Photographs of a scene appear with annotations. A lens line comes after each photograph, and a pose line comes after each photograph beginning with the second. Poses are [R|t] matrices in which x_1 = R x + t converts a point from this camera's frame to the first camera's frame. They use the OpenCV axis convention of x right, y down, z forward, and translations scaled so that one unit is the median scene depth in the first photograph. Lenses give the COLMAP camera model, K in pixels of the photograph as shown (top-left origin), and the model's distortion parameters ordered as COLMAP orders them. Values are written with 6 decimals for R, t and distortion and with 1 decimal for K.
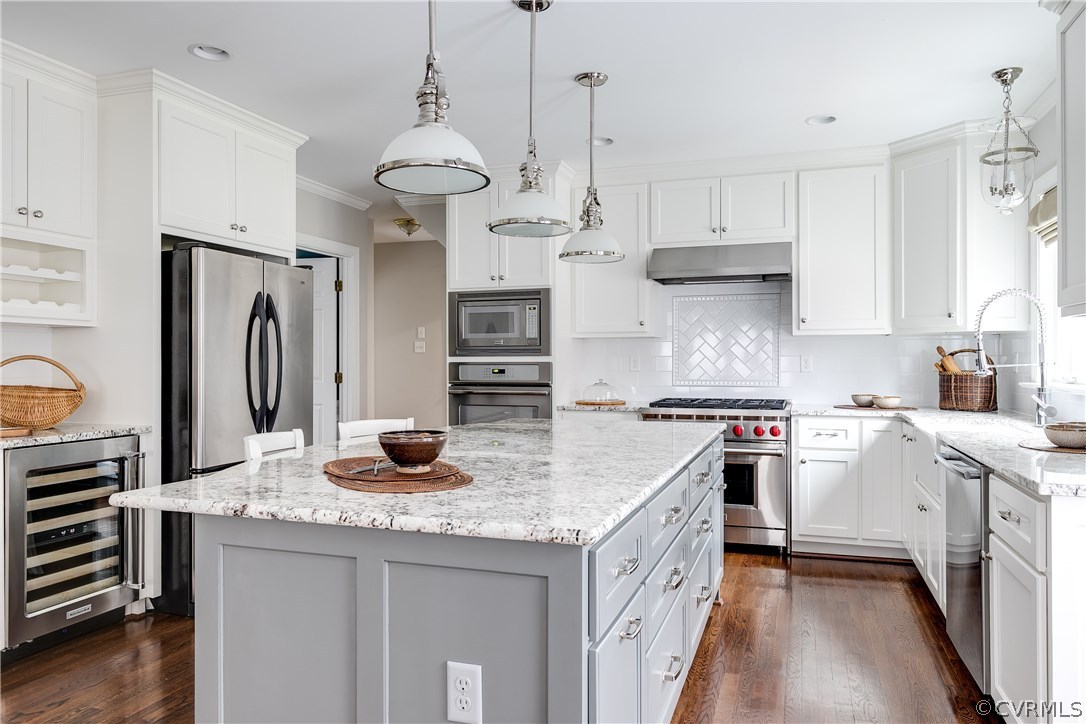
lens RADIAL K [[759.5, 0, 549.9], [0, 759.5, 360.3], [0, 0, 1]] dist [0.007569, -0.001249]
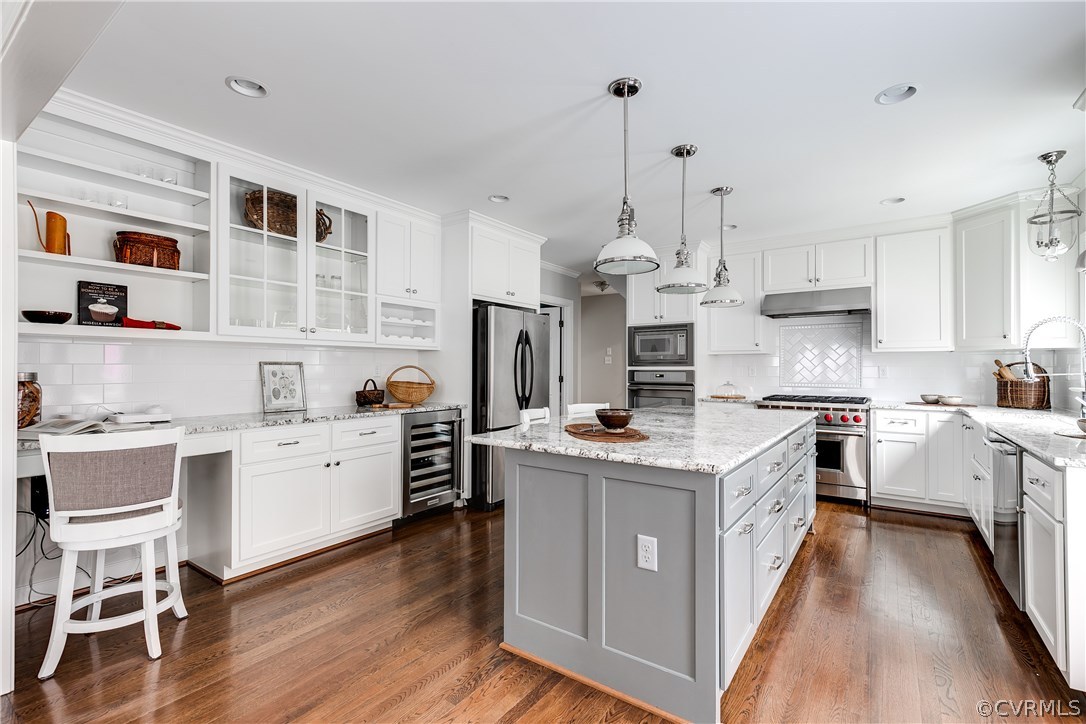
lens RADIAL K [[495.3, 0, 549.5], [0, 495.3, 364.3], [0, 0, 1]] dist [0.007992, -0.000709]
pose [[0.961099, 0.001206, -0.276202, -0.004331], [-0.003502, 0.999963, -0.007818, -0.001054], [0.276182, 0.008481, 0.961068, -0.089594]]
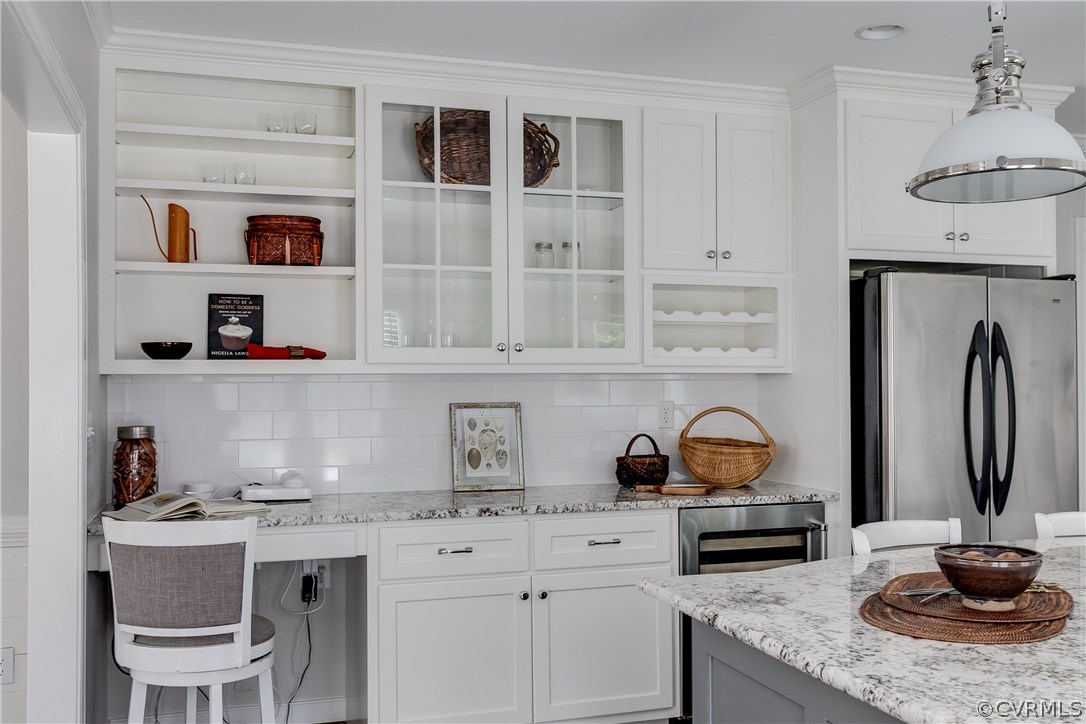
lens RADIAL K [[1051.1, 0, 545.8], [0, 1051.1, 365.0], [0, 0, 1]] dist [0.011056, 0.000000]
pose [[0.589686, -0.014702, -0.807499, 0.212017], [0.003108, 0.999868, -0.015935, -0.035125], [0.807627, 0.006887, 0.589654, 0.062330]]
